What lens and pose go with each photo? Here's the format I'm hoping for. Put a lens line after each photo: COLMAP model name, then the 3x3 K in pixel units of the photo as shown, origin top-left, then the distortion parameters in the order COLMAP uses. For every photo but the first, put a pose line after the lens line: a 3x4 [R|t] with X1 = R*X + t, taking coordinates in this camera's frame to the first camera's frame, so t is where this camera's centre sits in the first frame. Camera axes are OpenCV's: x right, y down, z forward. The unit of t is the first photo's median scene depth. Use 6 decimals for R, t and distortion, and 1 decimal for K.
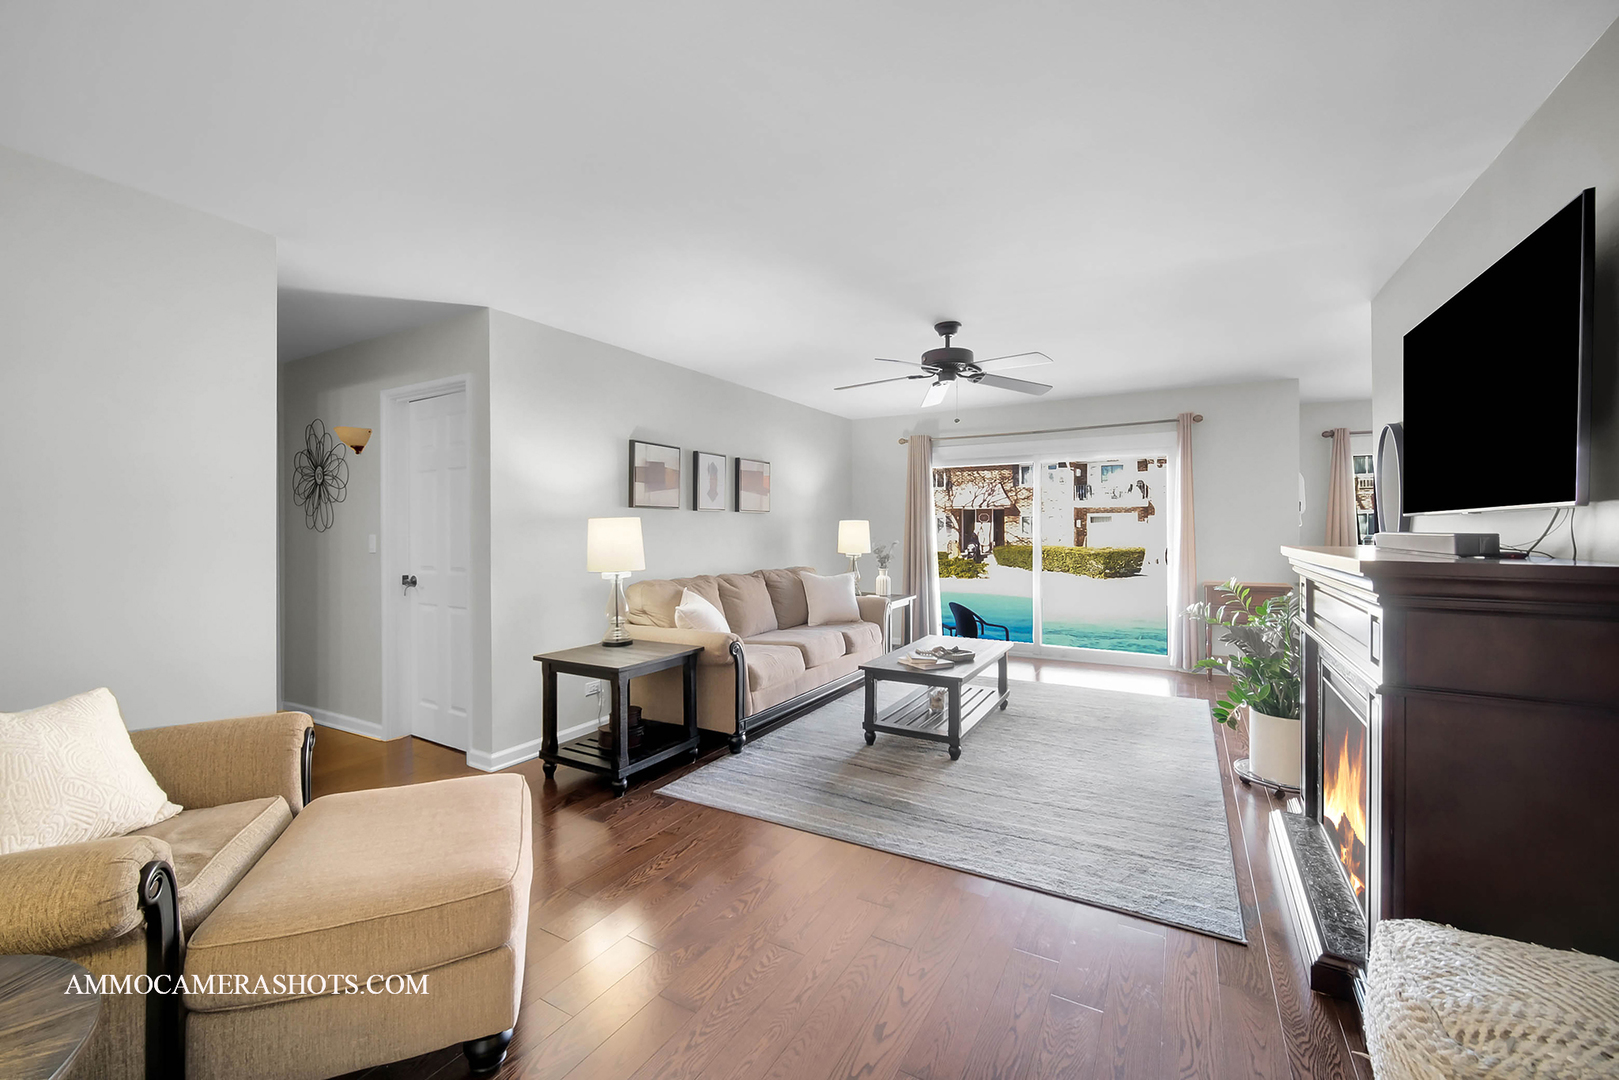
lens RADIAL K [[650.7, 0, 826.8], [0, 650.7, 522.7], [0, 0, 1]] dist [-0.005284, 0.001667]
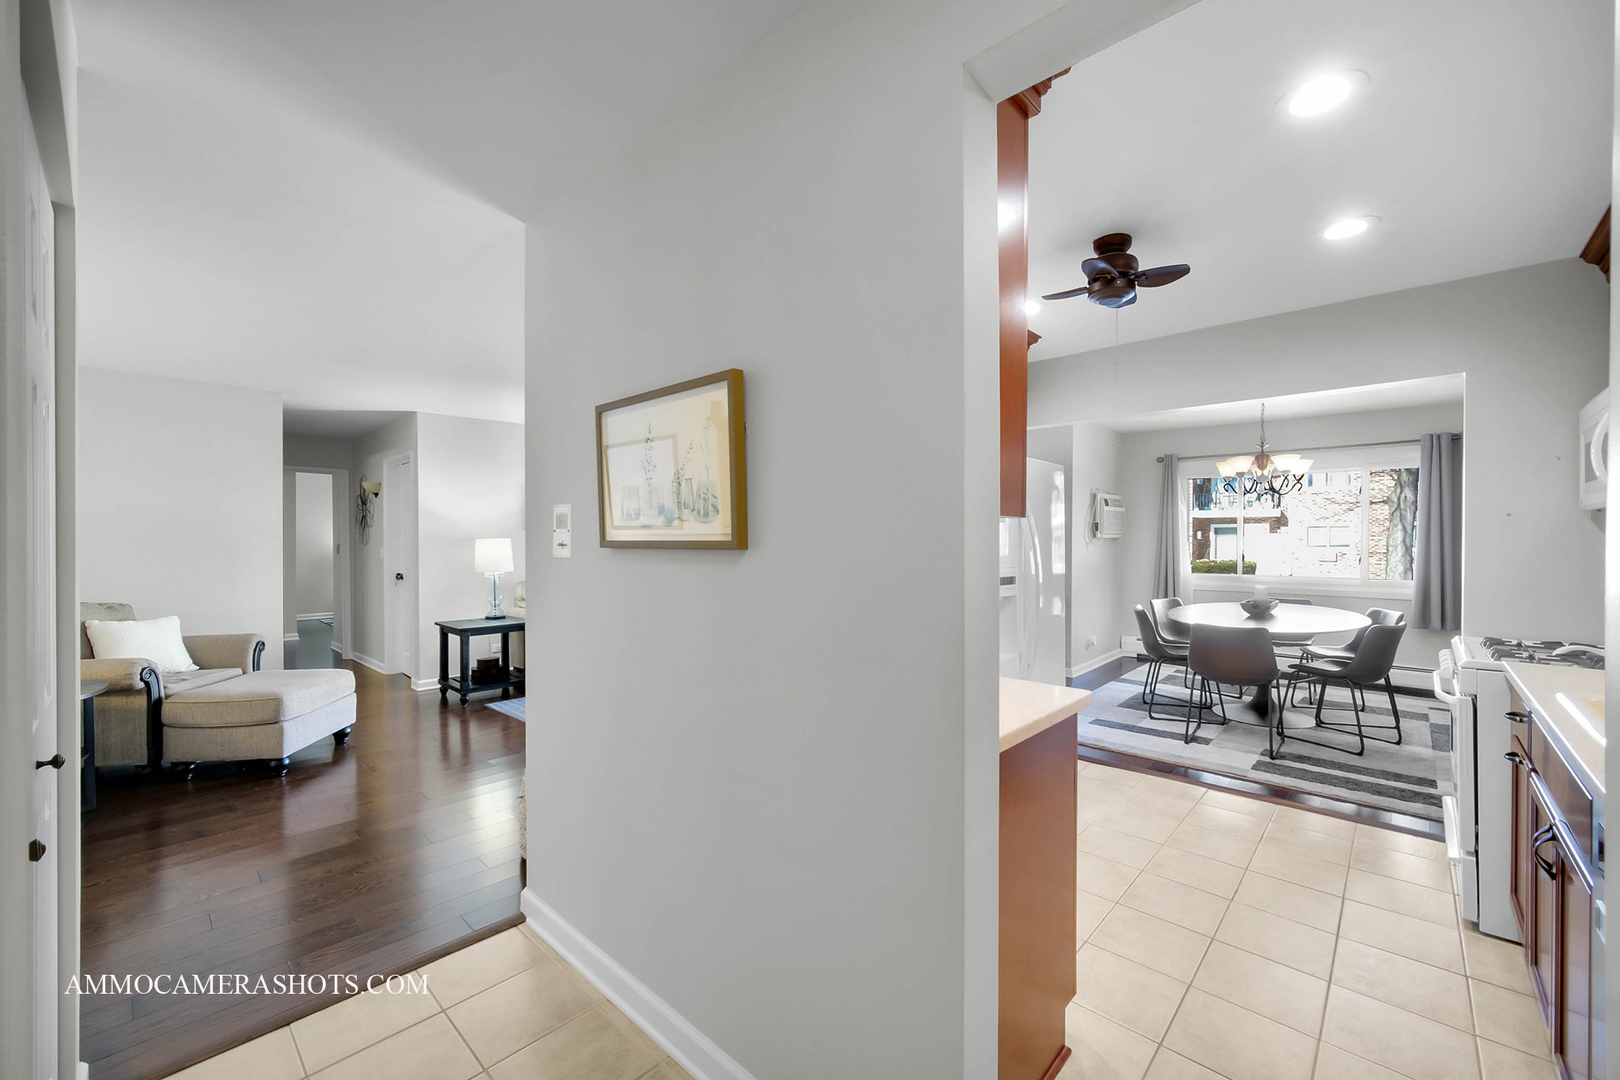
lens RADIAL K [[651.1, 0, 819.8], [0, 651.1, 538.9], [0, 0, 1]] dist [-0.005284, 0.001667]
pose [[0.971805, 0.005703, -0.235719, 0.755895], [-0.002987, 0.999925, 0.011876, -0.026729], [0.235769, -0.010837, 0.971749, -0.324834]]
